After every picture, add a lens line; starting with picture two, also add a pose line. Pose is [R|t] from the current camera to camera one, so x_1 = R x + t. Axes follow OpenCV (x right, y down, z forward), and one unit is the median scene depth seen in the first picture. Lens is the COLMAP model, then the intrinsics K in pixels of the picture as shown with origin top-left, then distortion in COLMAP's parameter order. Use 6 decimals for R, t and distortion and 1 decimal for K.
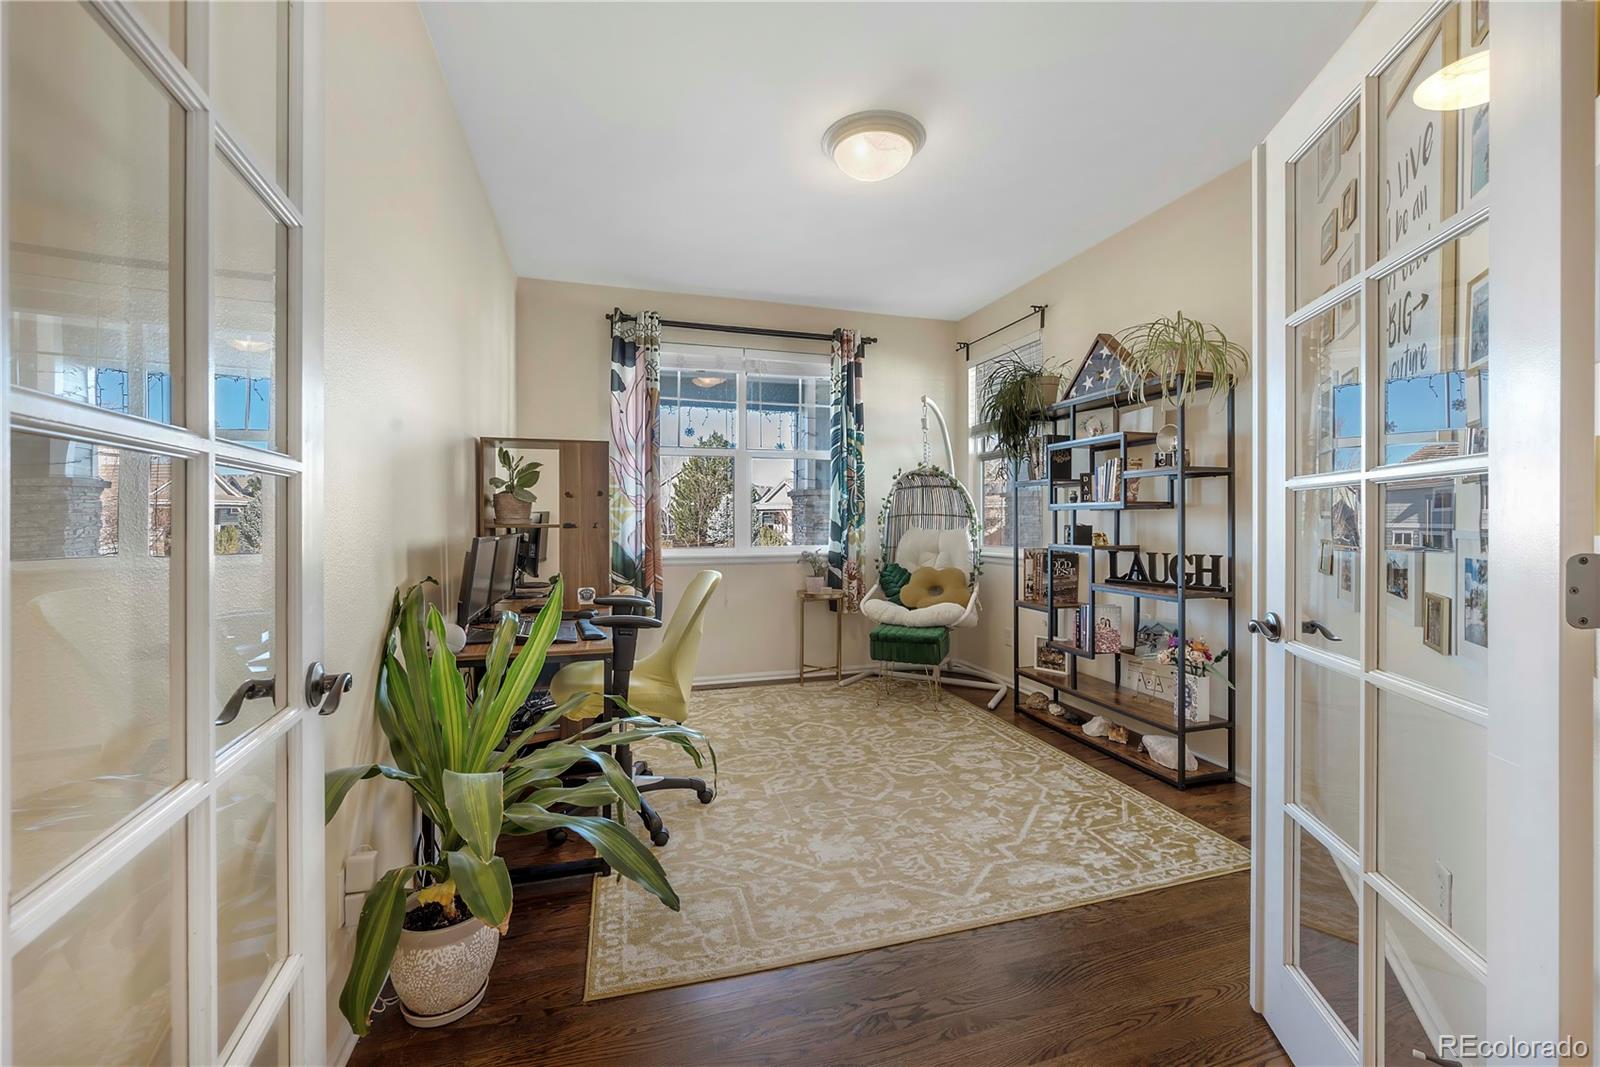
lens RADIAL K [[642.6, 0, 801.1], [0, 642.6, 528.3], [0, 0, 1]] dist [-0.002499, 0.000103]
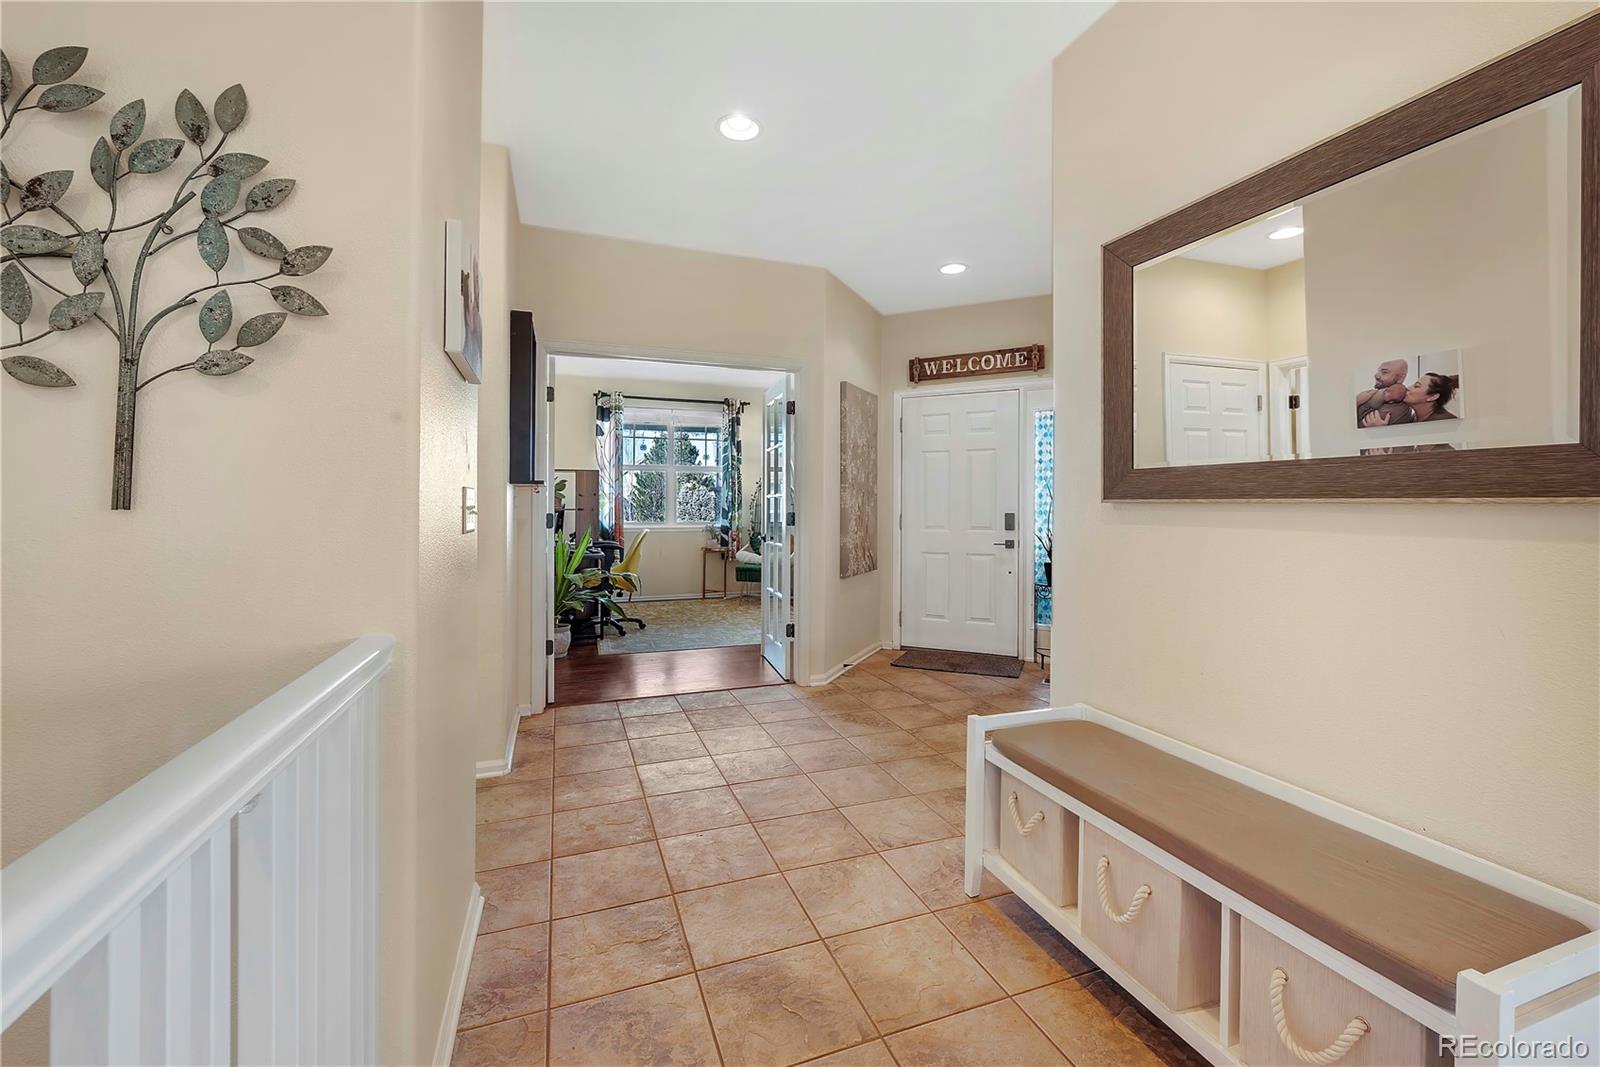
lens RADIAL K [[642.6, 0, 798.0], [0, 642.6, 512.3], [0, 0, 1]] dist [-0.002499, 0.000103]
pose [[0.998705, 0.002203, 0.050834, 0.165523], [-0.001879, 0.999978, -0.006425, 0.012401], [-0.050847, 0.006321, 0.998686, -0.764839]]
